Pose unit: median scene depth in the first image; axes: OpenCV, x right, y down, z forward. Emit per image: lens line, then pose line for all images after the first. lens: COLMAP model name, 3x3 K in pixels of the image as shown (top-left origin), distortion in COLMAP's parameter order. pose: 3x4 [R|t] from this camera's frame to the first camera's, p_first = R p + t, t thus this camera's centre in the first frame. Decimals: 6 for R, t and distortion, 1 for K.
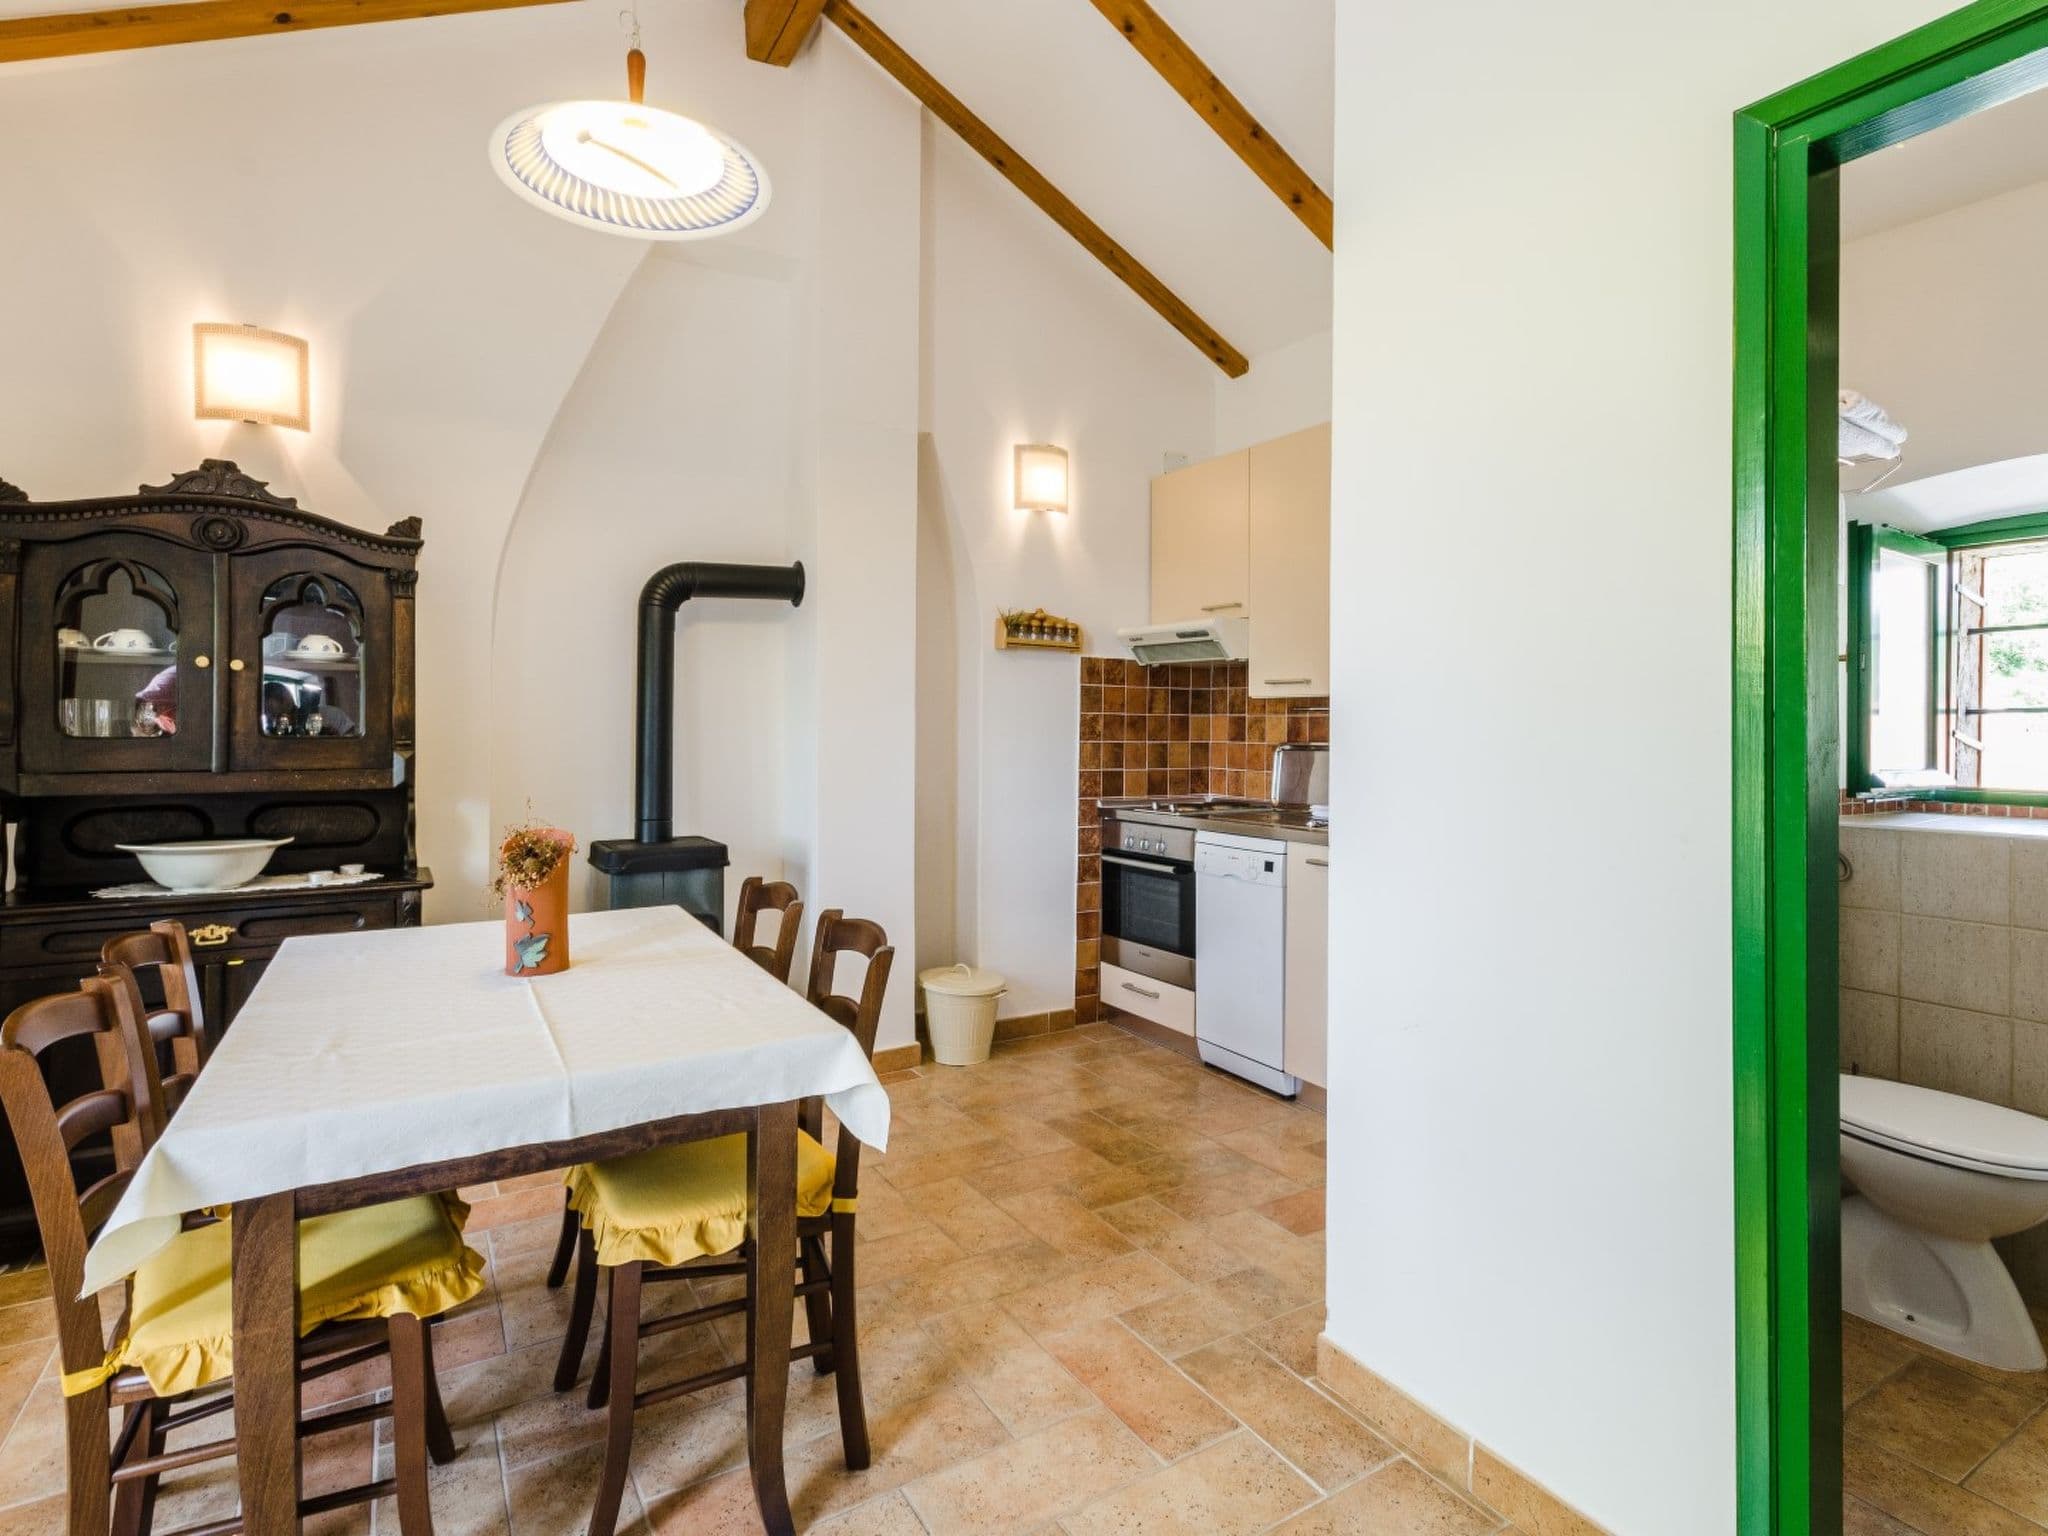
lens RADIAL K [[1047.4, 0, 1015.6], [0, 1047.4, 726.2], [0, 0, 1]] dist [0.003727, -0.002009]
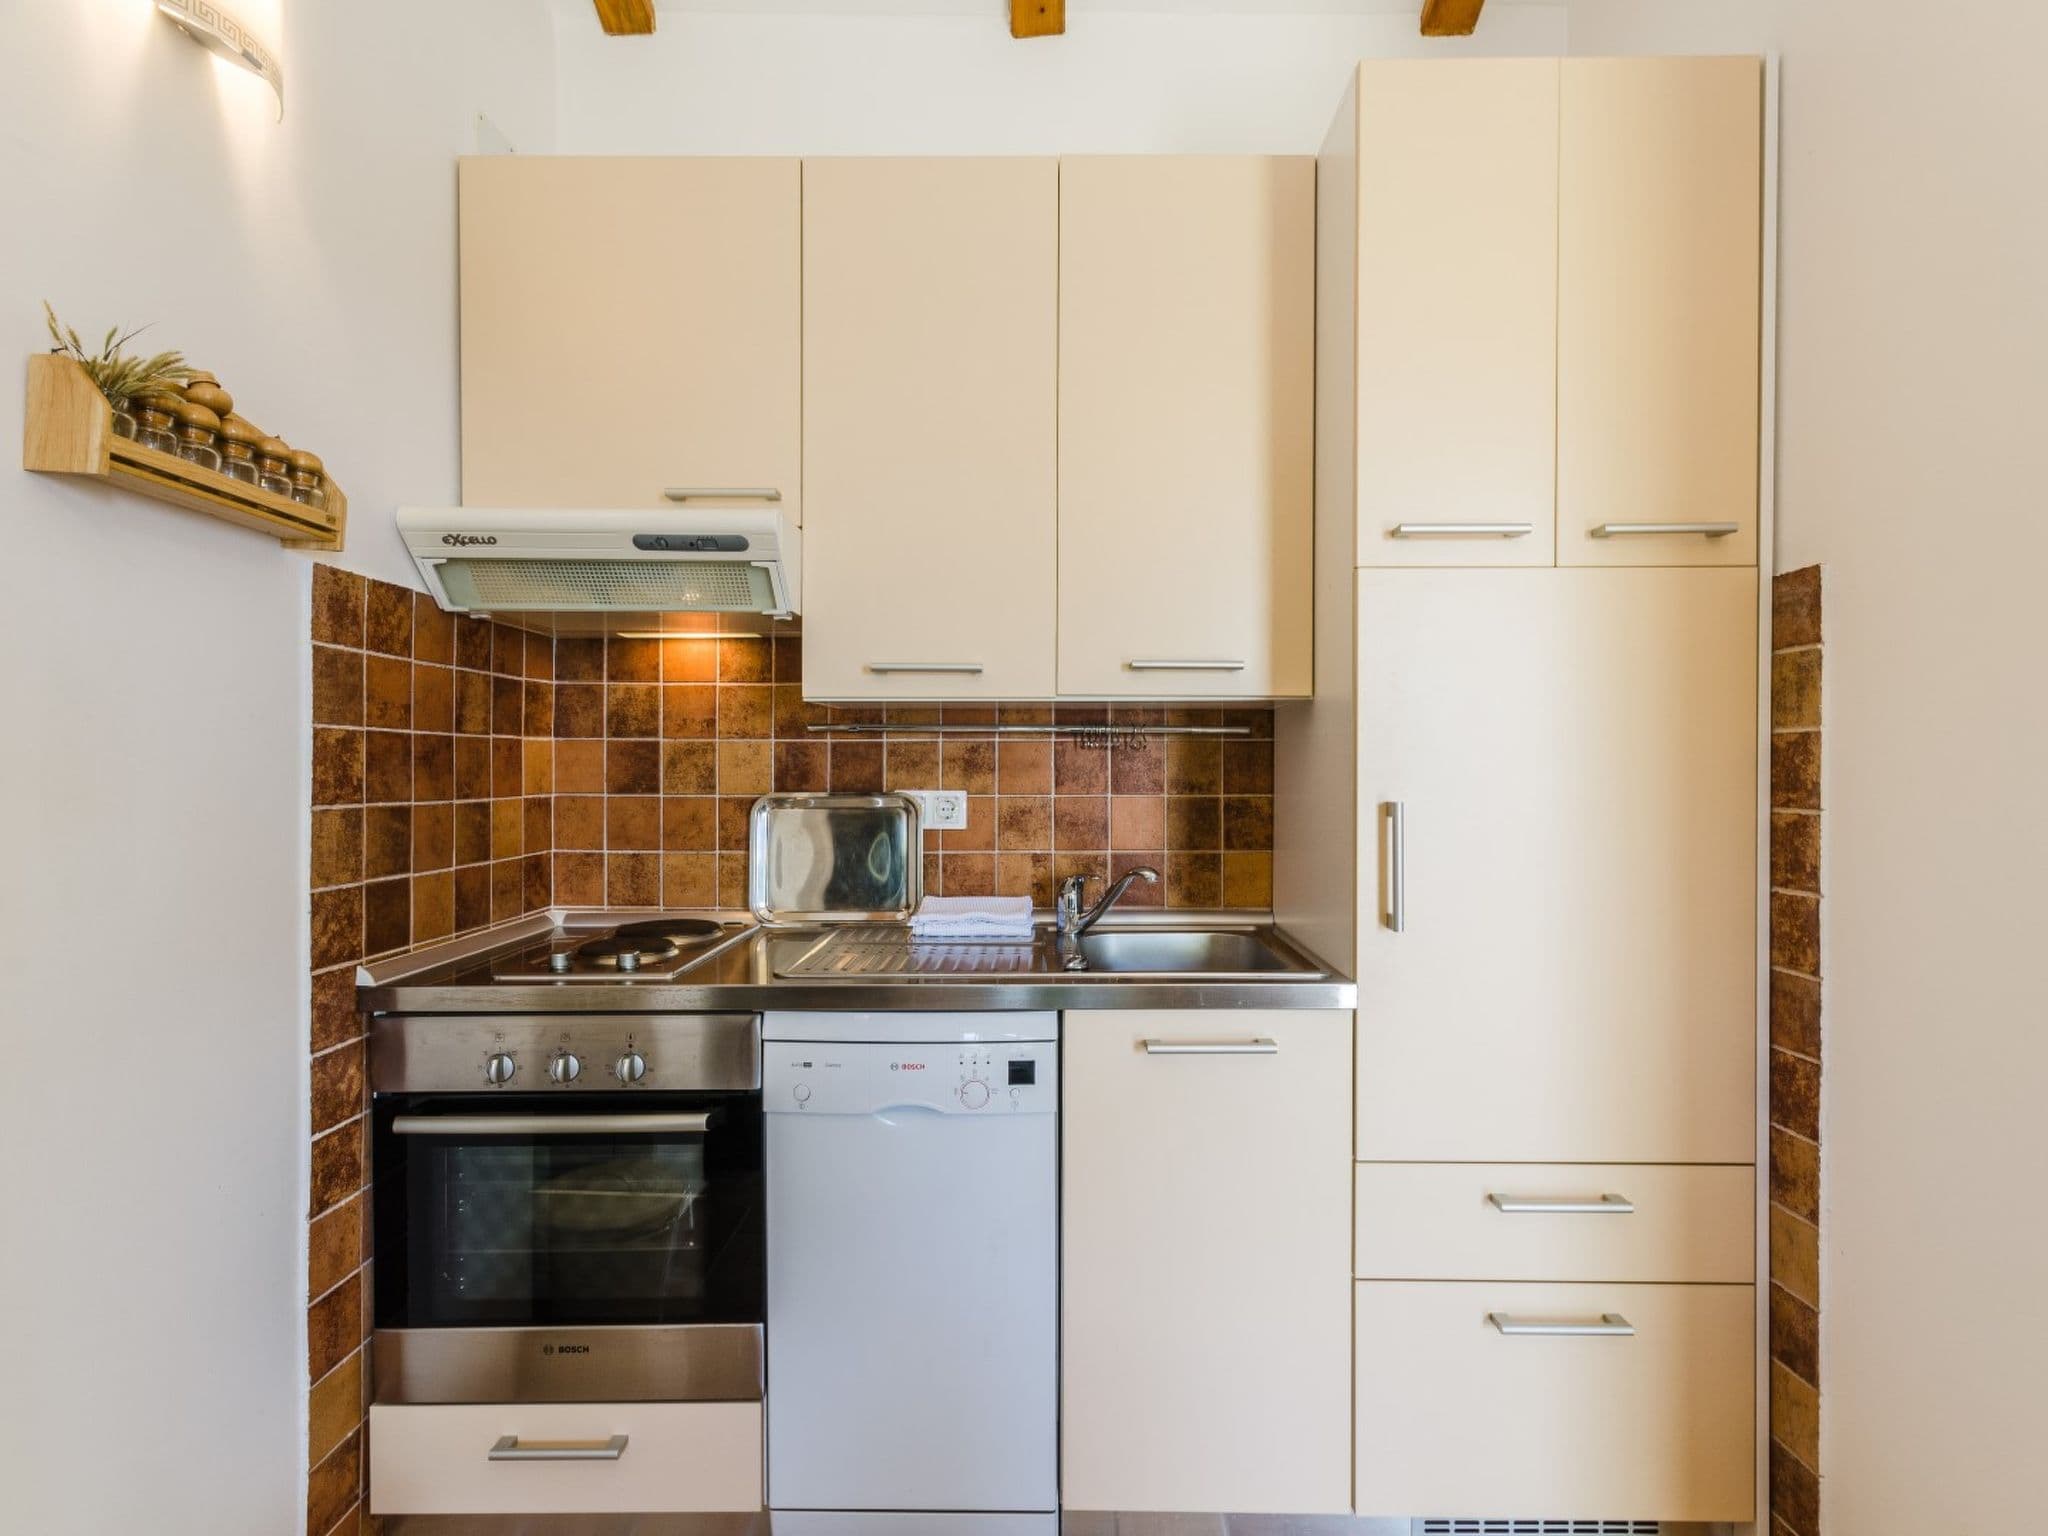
lens RADIAL K [[1047.4, 0, 1023.6], [0, 1047.4, 776.8], [0, 0, 1]] dist [0.003727, -0.002009]
pose [[0.510305, -0.017310, 0.859819, -0.115052], [0.003380, 0.999830, 0.018122, -0.001336], [-0.859987, -0.006342, 0.510277, 0.620119]]
